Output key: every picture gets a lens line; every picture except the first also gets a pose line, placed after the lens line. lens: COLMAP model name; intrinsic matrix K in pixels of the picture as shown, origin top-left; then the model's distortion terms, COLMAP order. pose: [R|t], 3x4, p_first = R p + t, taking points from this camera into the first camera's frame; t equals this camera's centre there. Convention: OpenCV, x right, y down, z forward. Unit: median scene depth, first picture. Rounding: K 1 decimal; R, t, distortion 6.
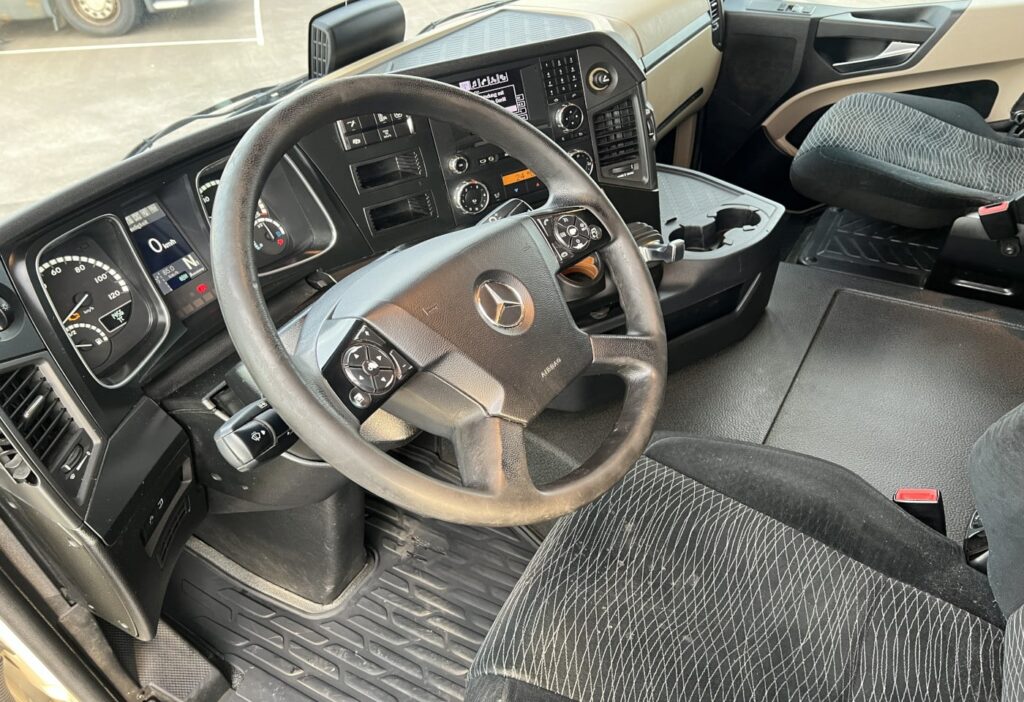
lens RADIAL K [[737.2, 0, 512.0], [0, 737.2, 351.0], [0, 0, 1]] dist [0.021996, -0.026298]
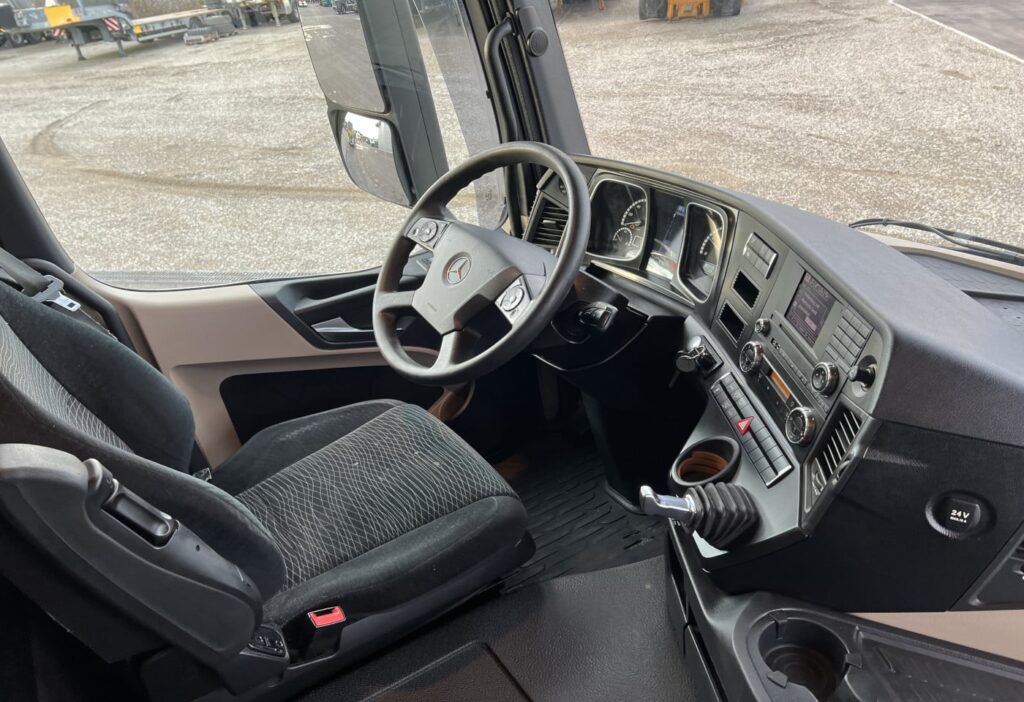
lens RADIAL K [[737.2, 0, 512.0], [0, 737.2, 351.0], [0, 0, 1]] dist [0.021996, -0.026298]
pose [[-0.407979, 0.523213, -0.748199, 0.748717], [-0.512446, 0.547011, 0.661950, -0.644263], [0.755614, 0.653473, 0.044949, 0.632255]]
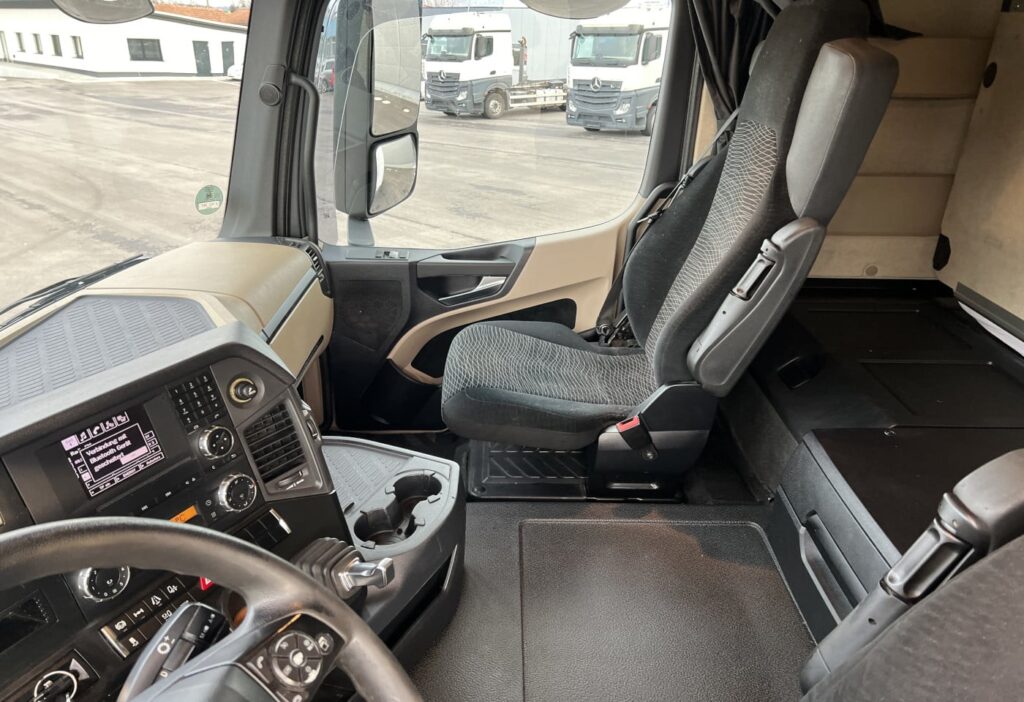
lens RADIAL K [[737.2, 0, 512.0], [0, 737.2, 351.0], [0, 0, 1]] dist [0.021996, -0.026298]
pose [[0.854129, -0.166956, 0.492533, -0.029769], [0.288507, 0.940089, -0.181651, -0.151643], [-0.432697, 0.297253, 0.851125, 0.101583]]
